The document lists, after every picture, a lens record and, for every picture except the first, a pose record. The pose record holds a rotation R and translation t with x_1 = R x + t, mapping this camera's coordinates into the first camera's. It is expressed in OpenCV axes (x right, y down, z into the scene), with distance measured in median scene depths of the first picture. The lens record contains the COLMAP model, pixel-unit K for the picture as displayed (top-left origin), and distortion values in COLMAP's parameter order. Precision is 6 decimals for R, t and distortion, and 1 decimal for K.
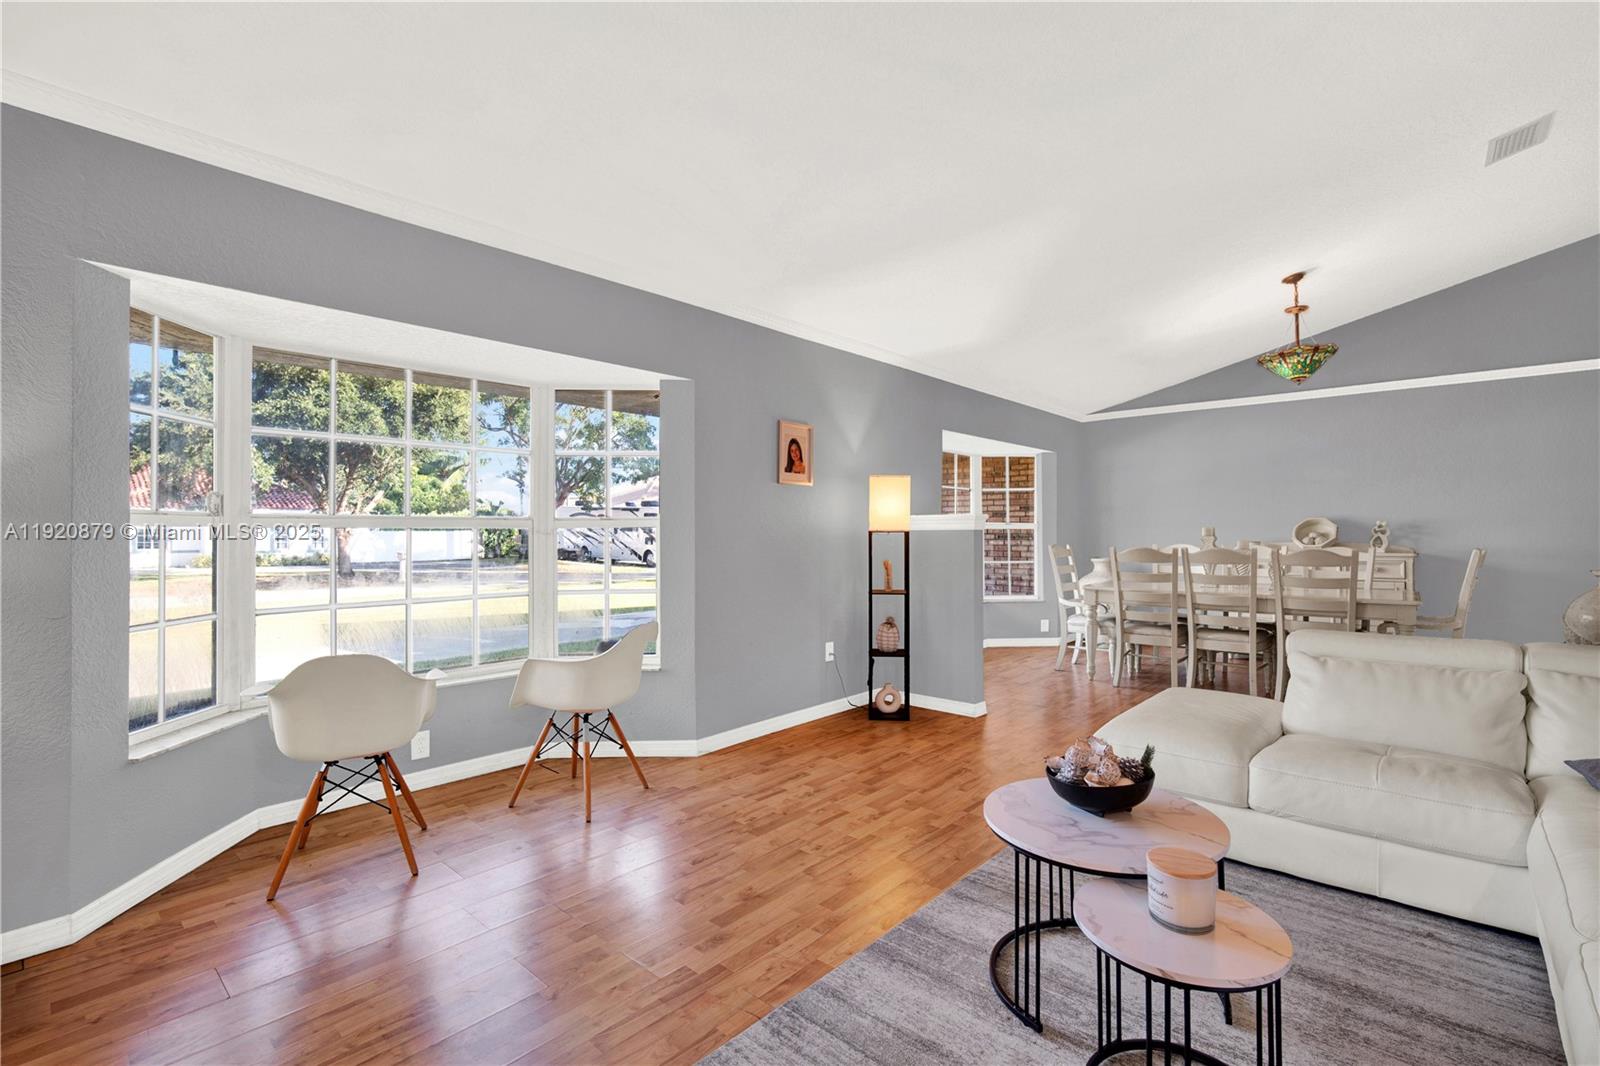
lens RADIAL K [[726.2, 0, 829.7], [0, 726.2, 520.0], [0, 0, 1]] dist [-0.010067, 0.003384]
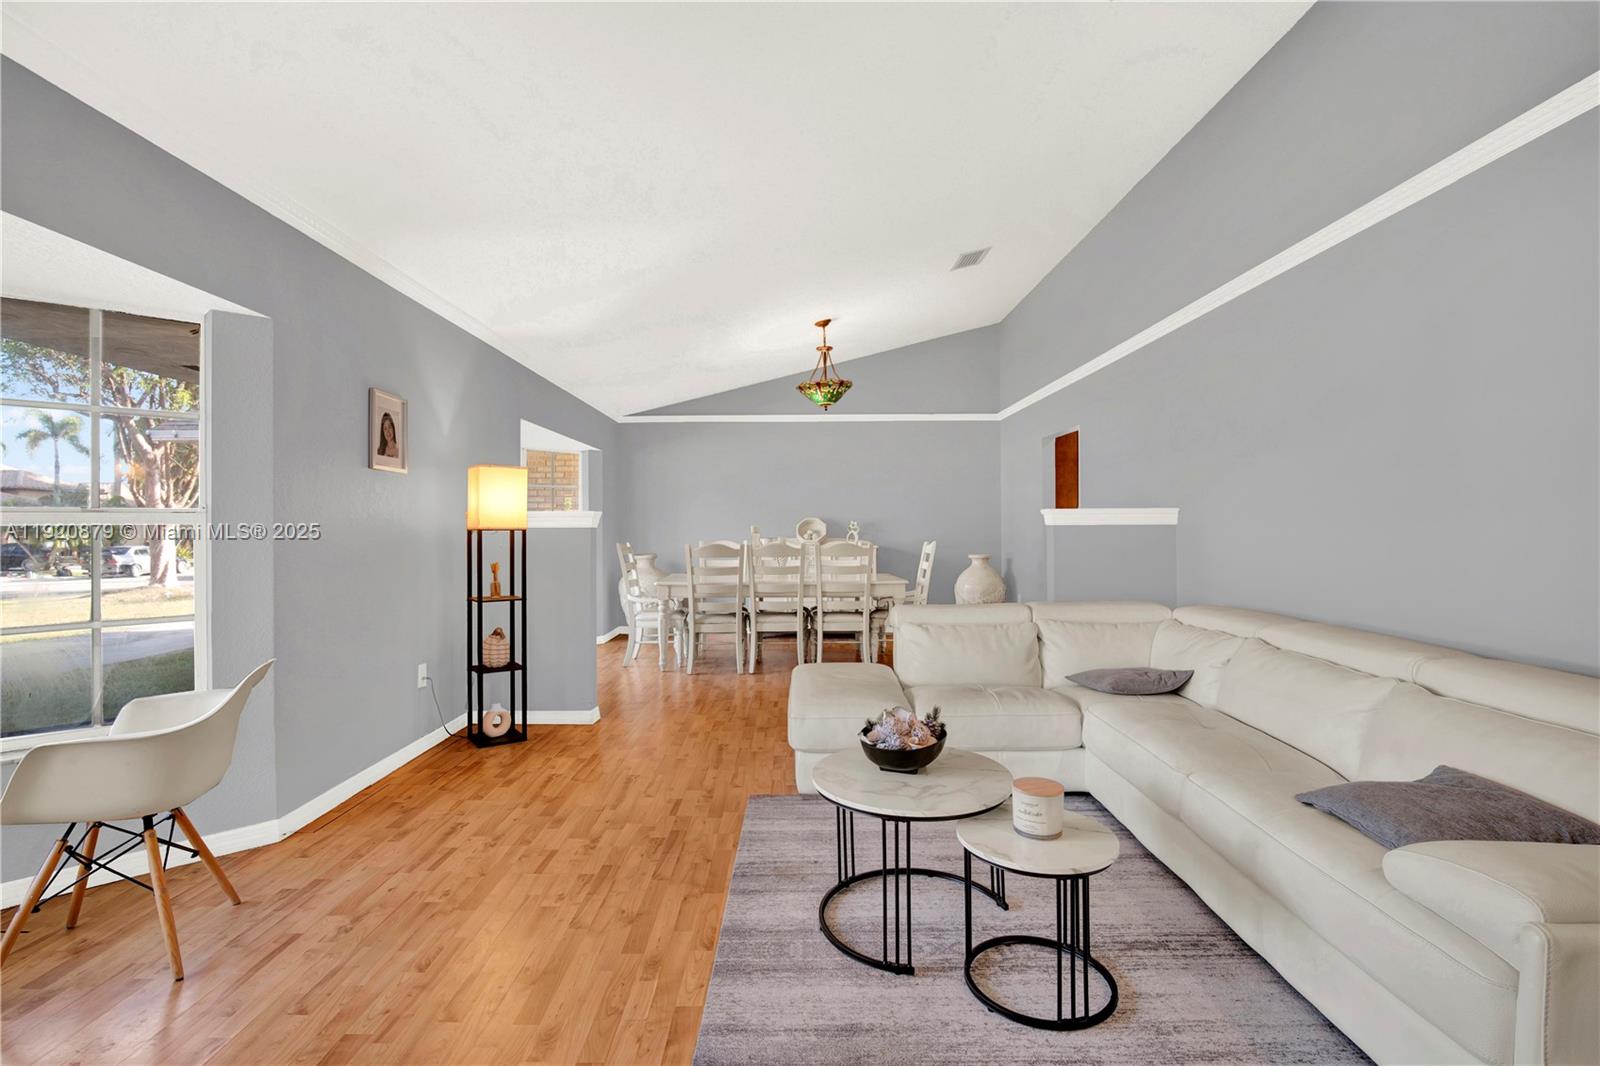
lens RADIAL K [[726.2, 0, 801.3], [0, 726.2, 520.4], [0, 0, 1]] dist [-0.010067, 0.003384]
pose [[0.757485, 0.006267, 0.652823, -0.257883], [-0.007959, 0.999968, -0.000365, 0.002638], [-0.652804, -0.004919, 0.757511, 0.118622]]
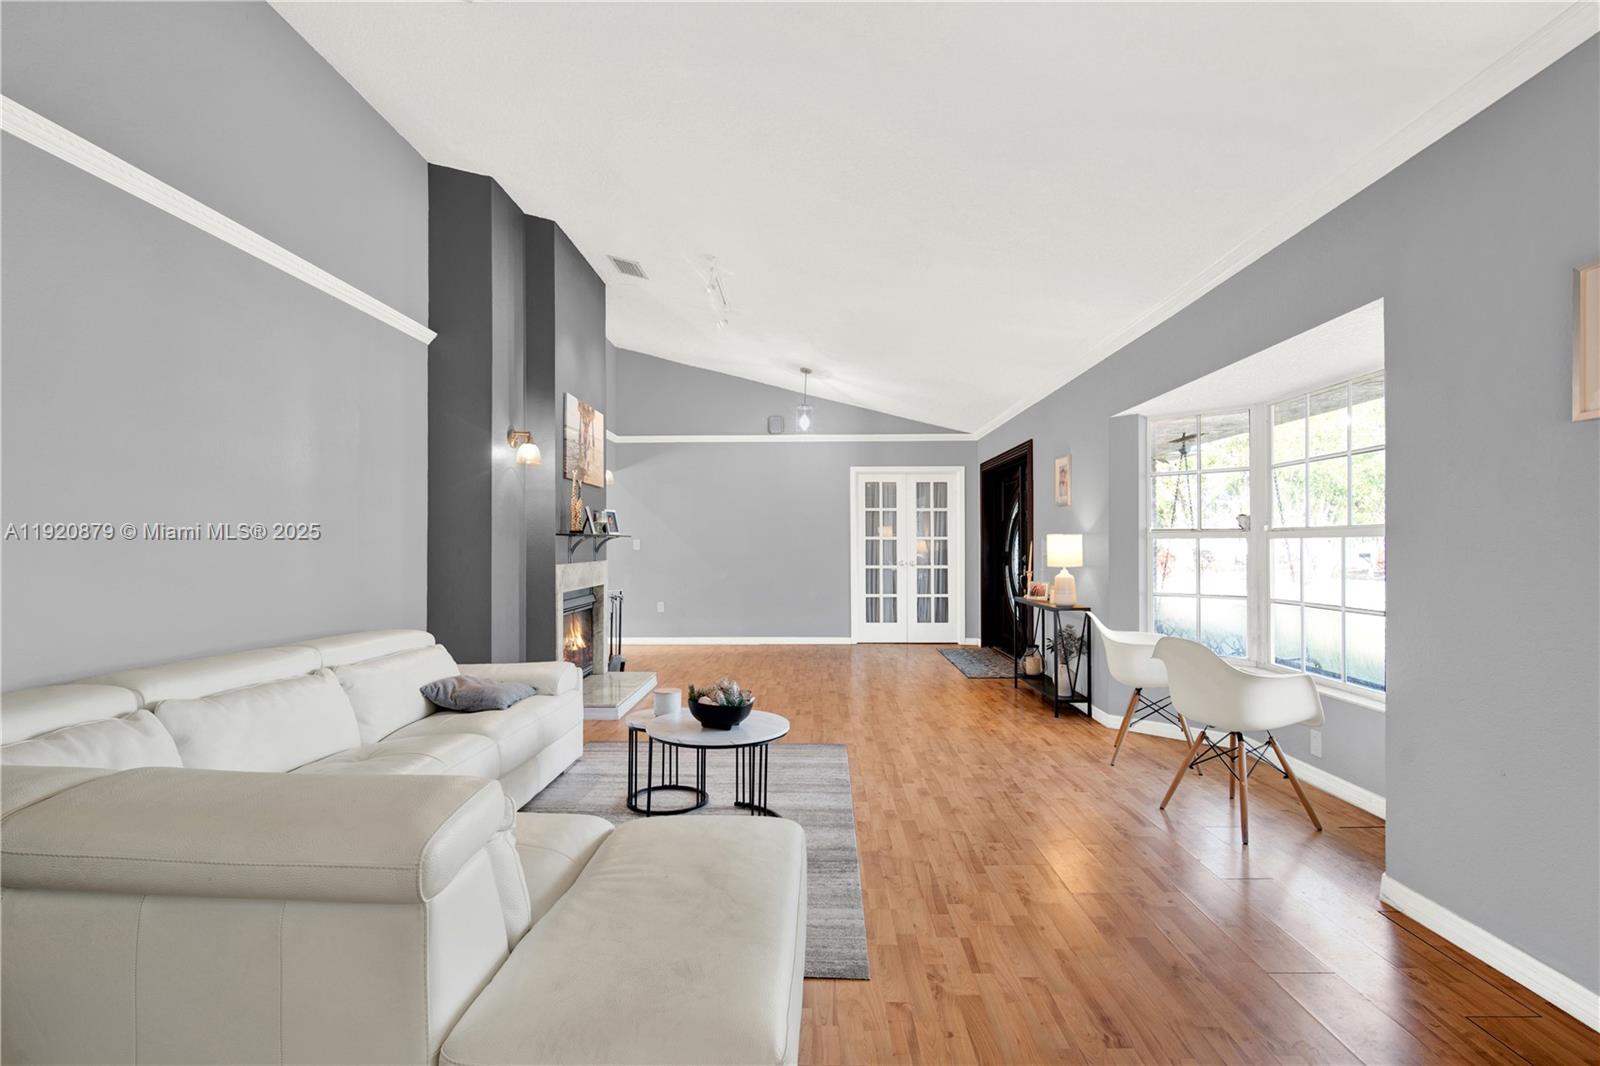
lens RADIAL K [[726.2, 0, 790.2], [0, 726.2, 536.4], [0, 0, 1]] dist [-0.010067, 0.003384]
pose [[-0.783712, -0.002918, -0.621118, 0.619129], [0.011775, 0.999739, -0.019554, 0.011170], [0.621013, -0.022639, -0.783473, 1.175283]]
